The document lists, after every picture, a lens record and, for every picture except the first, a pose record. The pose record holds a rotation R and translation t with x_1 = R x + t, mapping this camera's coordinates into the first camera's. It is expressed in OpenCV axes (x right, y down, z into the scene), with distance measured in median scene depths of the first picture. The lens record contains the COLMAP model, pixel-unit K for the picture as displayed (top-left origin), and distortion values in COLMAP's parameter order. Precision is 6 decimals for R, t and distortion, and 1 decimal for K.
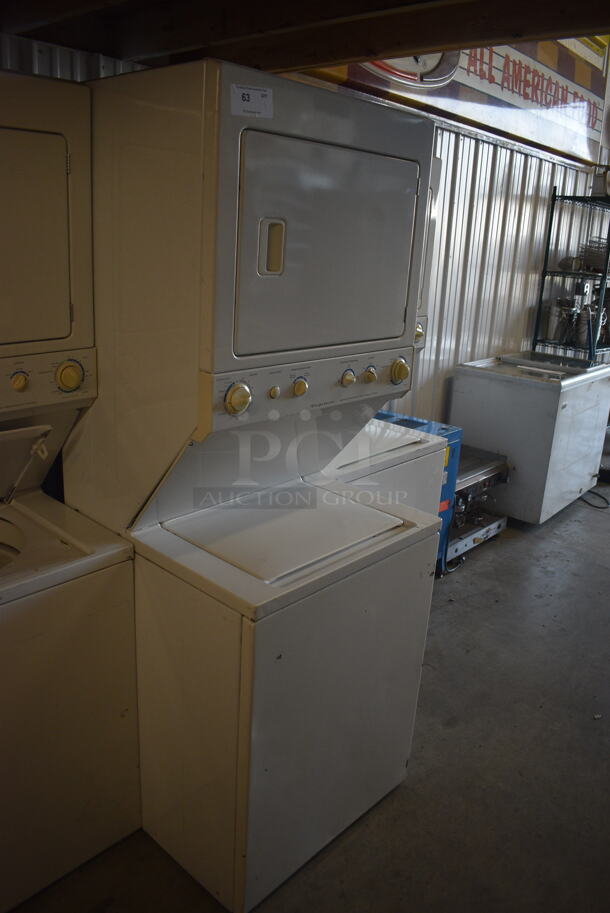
lens RADIAL K [[709.4, 0, 305.0], [0, 709.4, 456.5], [0, 0, 1]] dist [-0.091202, -0.149197]
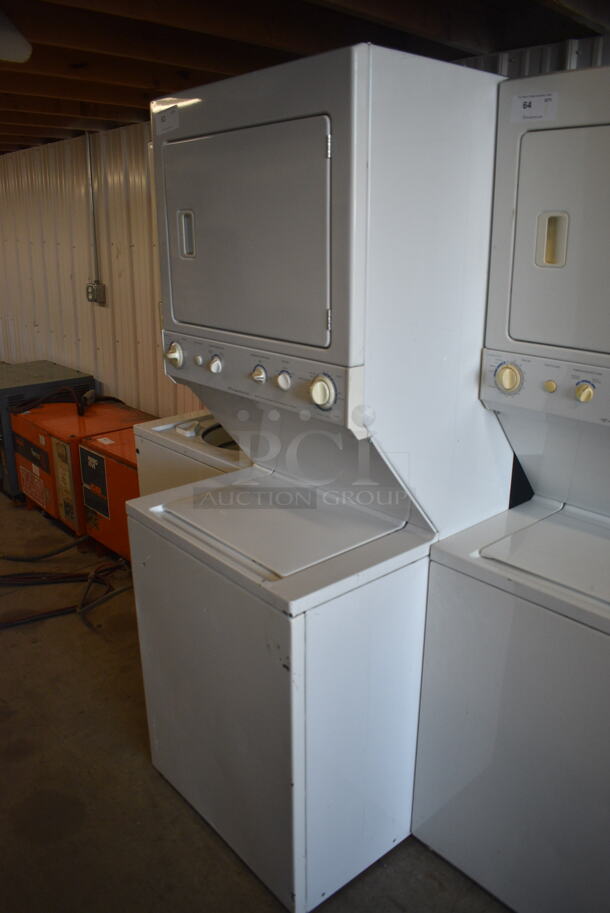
lens RADIAL K [[709.4, 0, 305.0], [0, 709.4, 456.5], [0, 0, 1]] dist [-0.091202, -0.149197]
pose [[-0.113629, 0.261312, -0.958543, 0.953652], [-0.306004, 0.908685, 0.283995, -0.290465], [0.945225, 0.325588, -0.023290, 1.102715]]
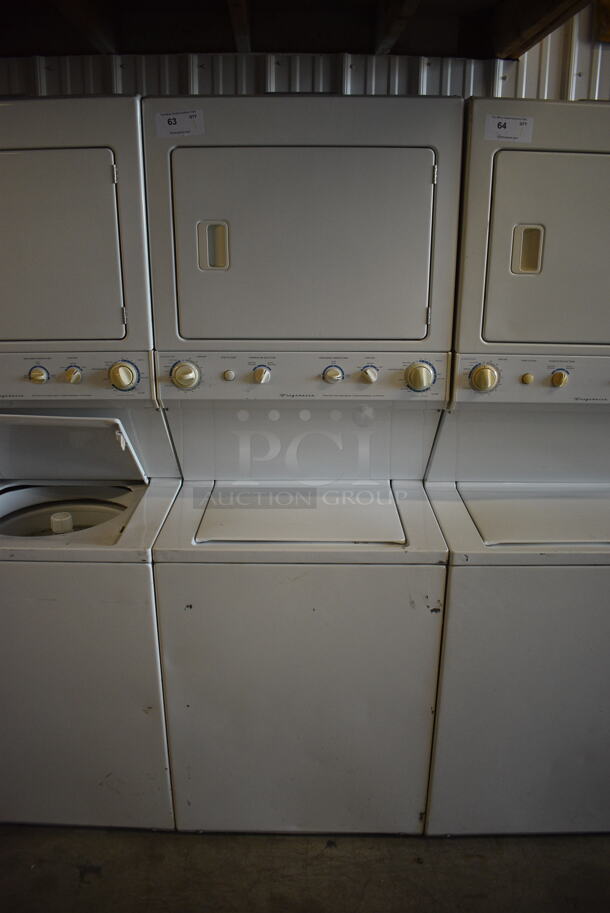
lens RADIAL K [[709.4, 0, 305.0], [0, 709.4, 456.5], [0, 0, 1]] dist [-0.091202, -0.149197]
pose [[0.671864, 0.175360, -0.719616, 0.766602], [-0.195211, 0.979141, 0.056345, -0.045735], [0.714487, 0.102621, 0.692082, 0.290668]]
